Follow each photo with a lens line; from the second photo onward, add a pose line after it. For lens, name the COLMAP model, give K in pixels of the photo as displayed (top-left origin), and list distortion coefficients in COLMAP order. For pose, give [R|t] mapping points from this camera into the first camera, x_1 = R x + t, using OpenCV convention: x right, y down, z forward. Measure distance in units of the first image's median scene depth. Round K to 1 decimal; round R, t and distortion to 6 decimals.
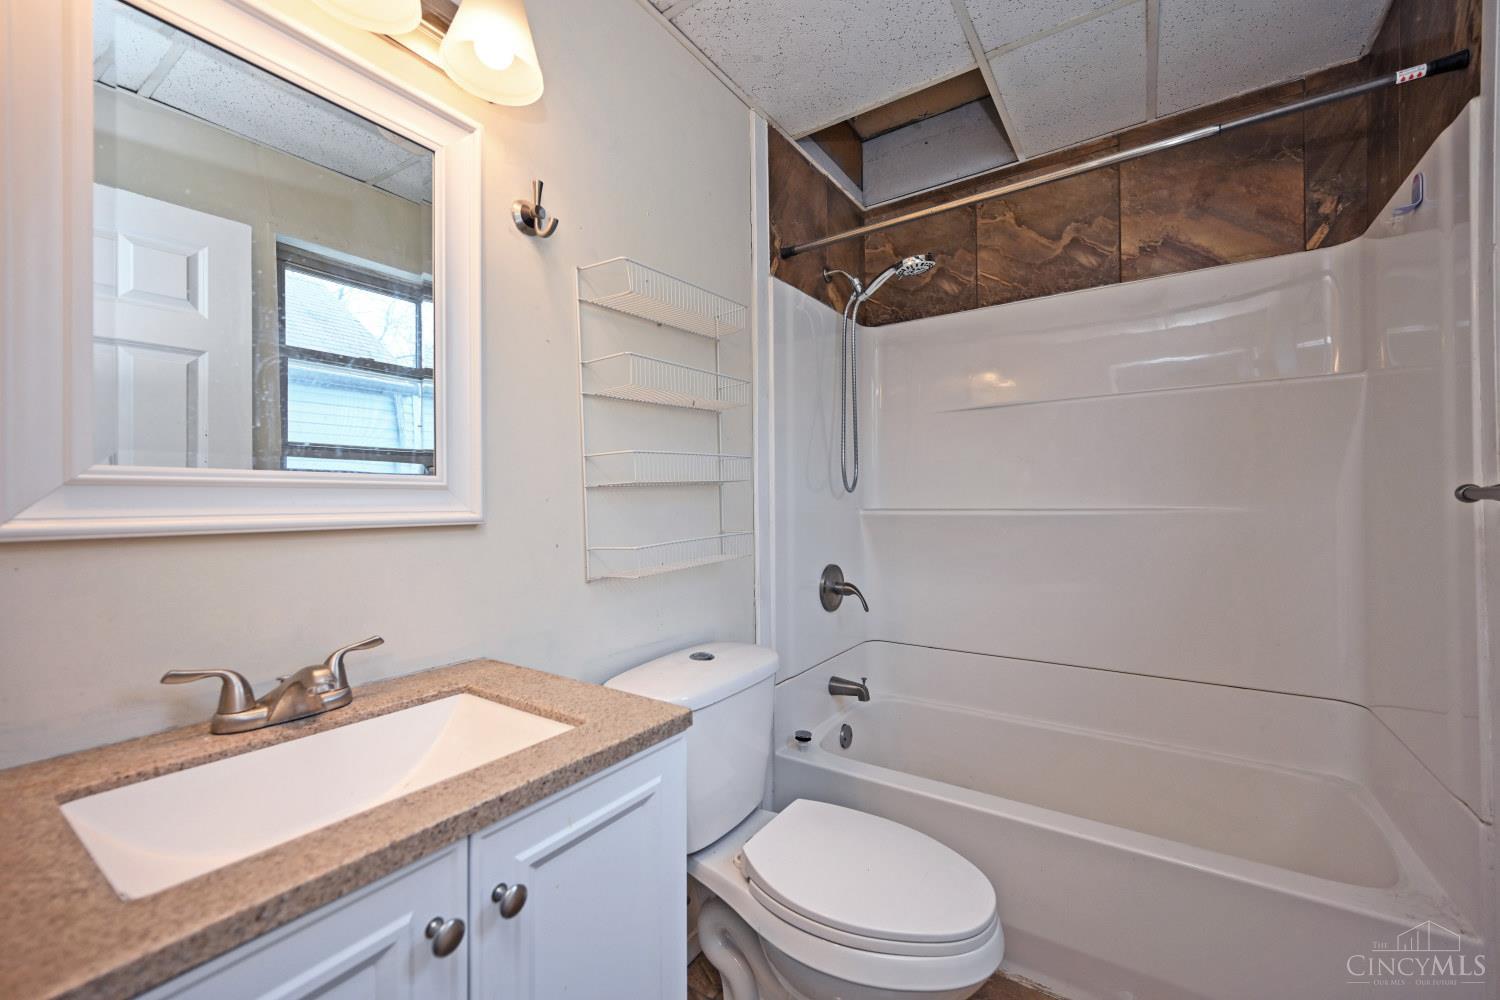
lens RADIAL K [[592.0, 0, 756.9], [0, 592.0, 495.7], [0, 0, 1]] dist [-0.002099, 0.000921]
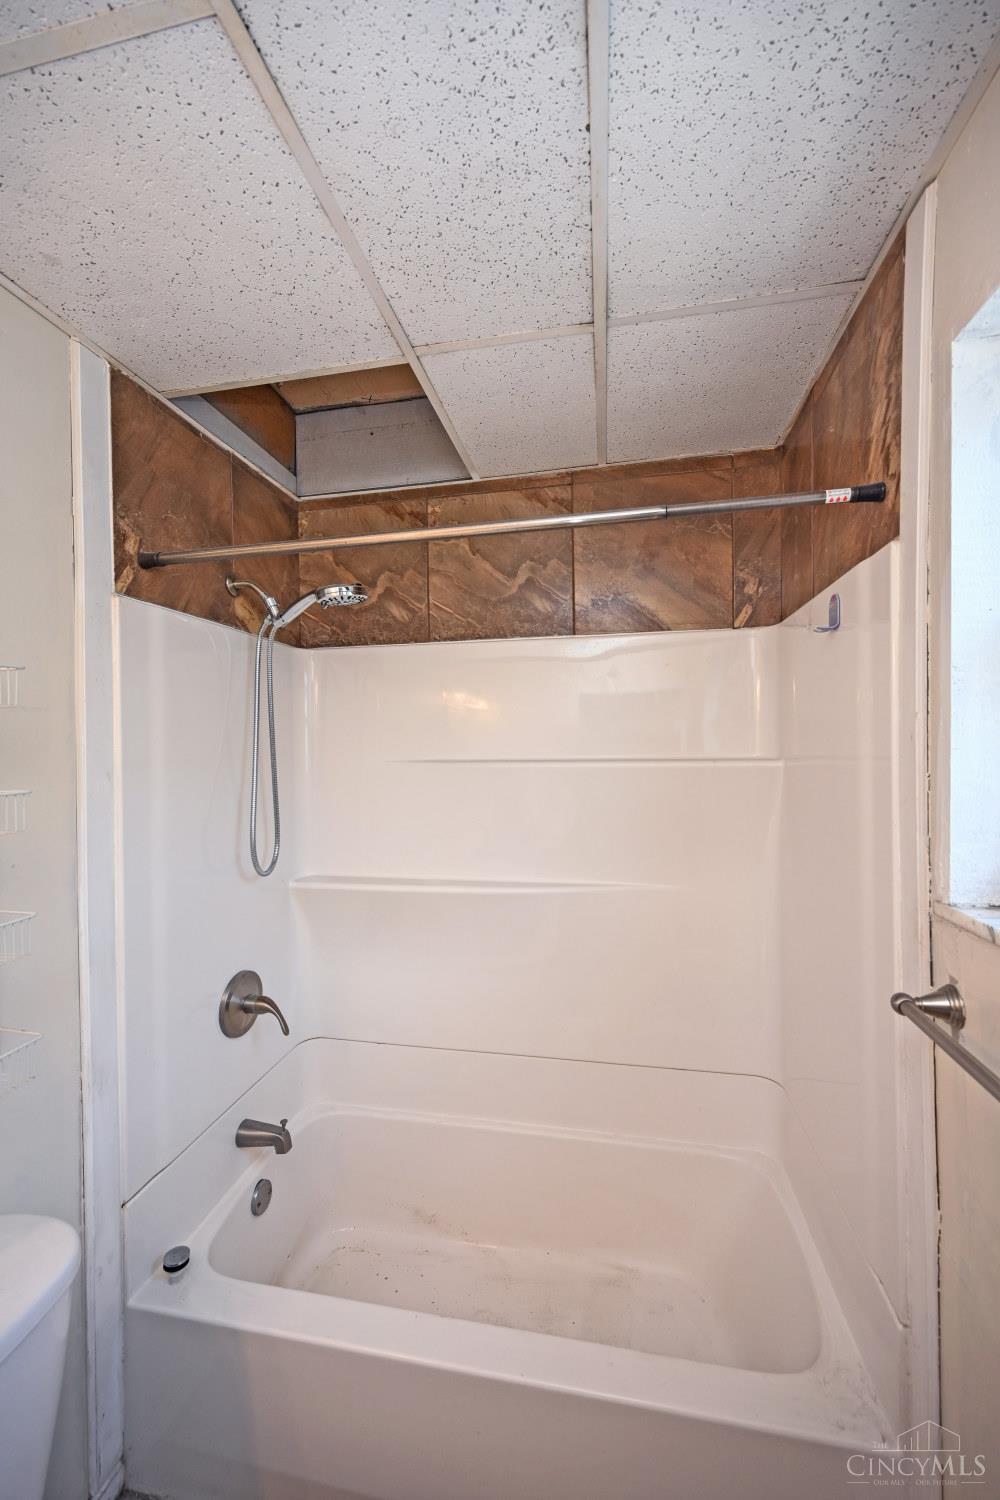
lens RADIAL K [[592.0, 0, 494.0], [0, 592.0, 752.0], [0, 0, 1]] dist [-0.002099, 0.000921]
pose [[0.923511, -0.001825, 0.383568, 0.150799], [0.002069, 0.999998, -0.000224, -0.180741], [-0.383567, 0.001000, 0.923513, 0.205187]]
